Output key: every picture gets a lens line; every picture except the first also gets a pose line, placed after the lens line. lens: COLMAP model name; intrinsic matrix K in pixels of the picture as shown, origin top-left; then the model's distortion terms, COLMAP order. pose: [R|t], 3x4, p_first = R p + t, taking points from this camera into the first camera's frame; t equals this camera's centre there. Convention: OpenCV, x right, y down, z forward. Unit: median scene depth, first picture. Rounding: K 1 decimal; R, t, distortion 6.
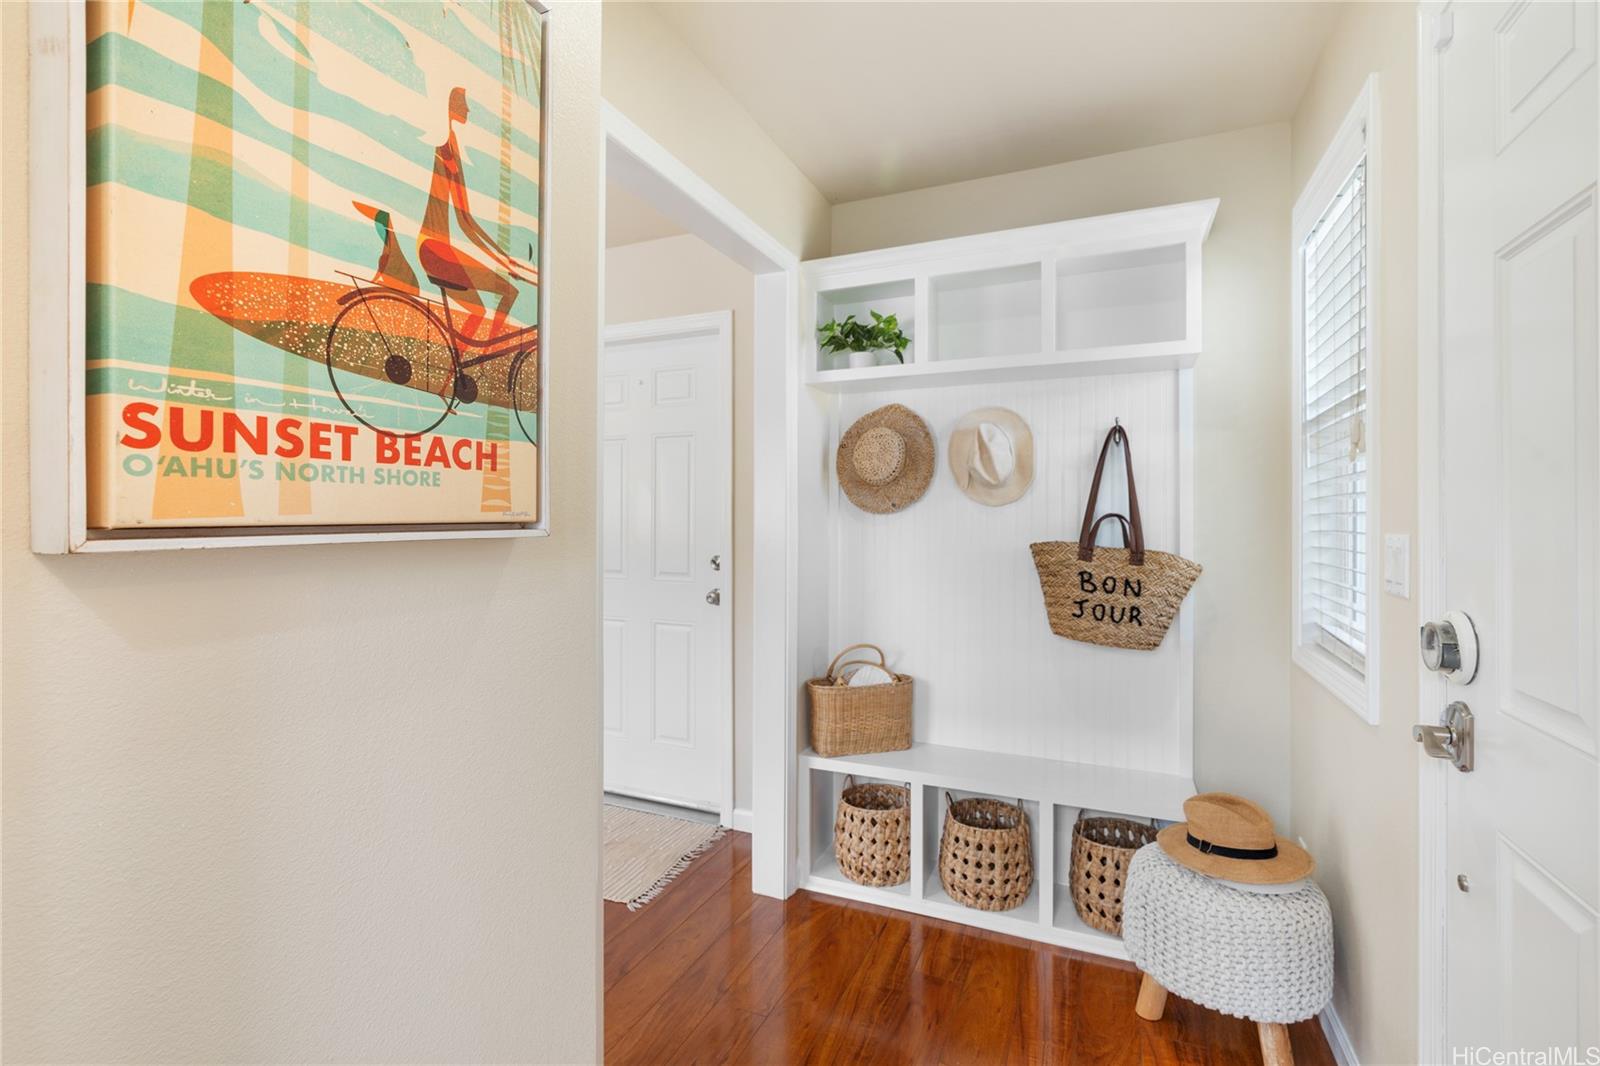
lens RADIAL K [[722.2, 0, 798.4], [0, 722.2, 510.6], [0, 0, 1]] dist [0.000117, 0.000369]
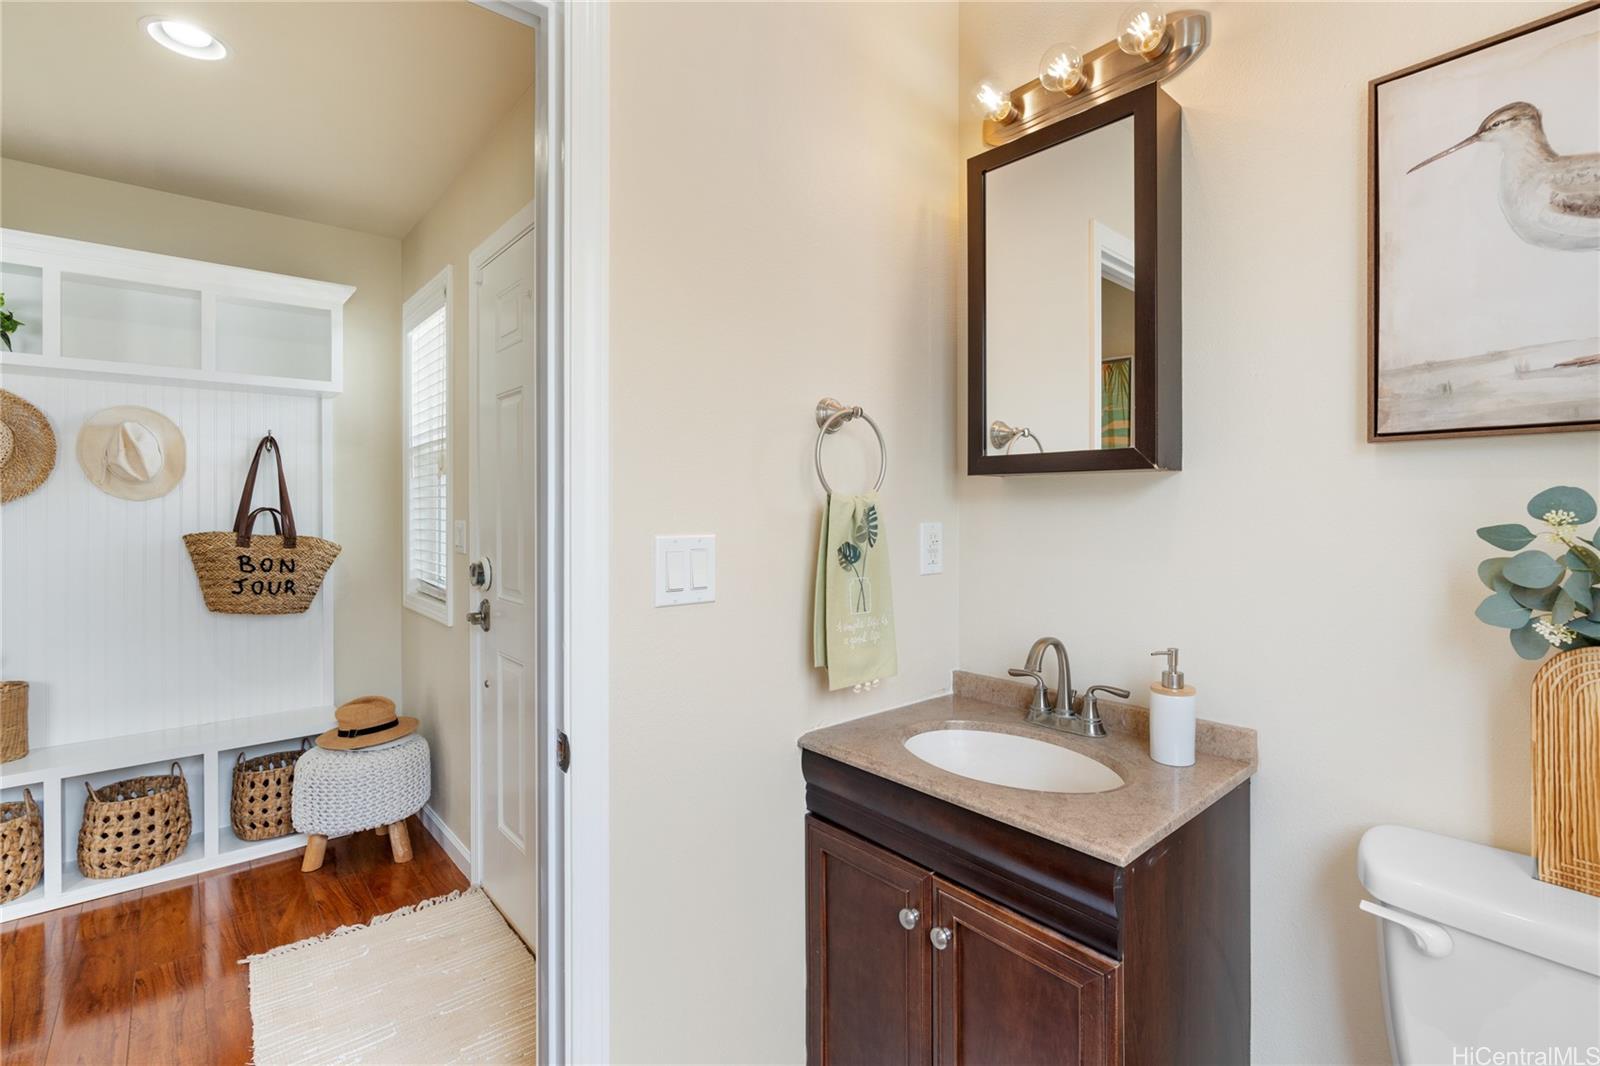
lens RADIAL K [[728.5, 0, 801.7], [0, 728.5, 524.1], [0, 0, 1]] dist [-0.002819, 0.000412]
pose [[0.434321, -0.024826, 0.900416, -0.295809], [-0.009636, 0.999435, 0.032205, -0.017123], [-0.900707, -0.022664, 0.433836, -0.374265]]
